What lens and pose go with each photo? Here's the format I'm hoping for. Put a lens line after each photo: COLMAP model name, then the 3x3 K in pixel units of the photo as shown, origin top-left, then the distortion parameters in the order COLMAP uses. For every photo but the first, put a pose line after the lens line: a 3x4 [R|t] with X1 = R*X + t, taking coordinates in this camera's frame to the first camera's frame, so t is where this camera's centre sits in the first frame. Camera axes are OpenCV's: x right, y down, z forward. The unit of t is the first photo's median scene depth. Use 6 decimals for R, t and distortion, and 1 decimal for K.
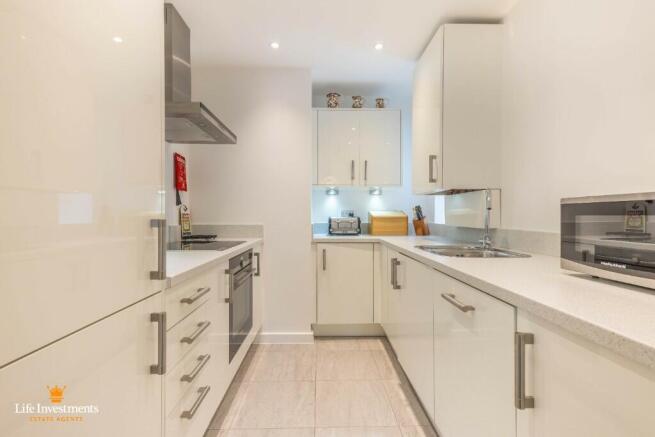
lens RADIAL K [[304.4, 0, 328.6], [0, 304.4, 218.4], [0, 0, 1]] dist [0.013032, -0.001006]
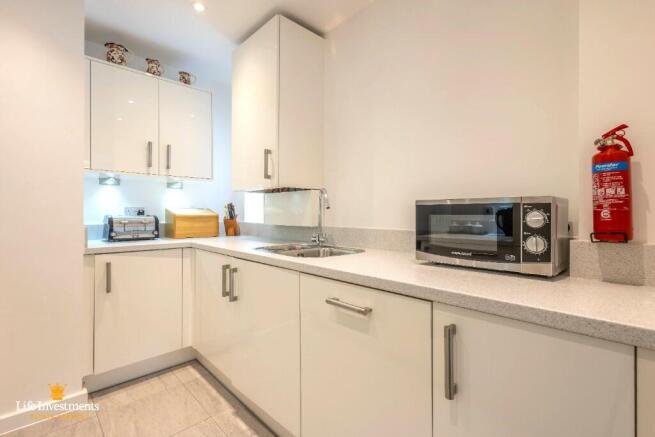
lens RADIAL K [[304.4, 0, 327.3], [0, 304.4, 214.2], [0, 0, 1]] dist [0.013032, -0.001006]
pose [[0.739795, 0.001512, 0.672830, -0.121126], [0.004079, 0.999969, -0.006732, -0.002320], [-0.672820, 0.007725, 0.739766, 0.154353]]
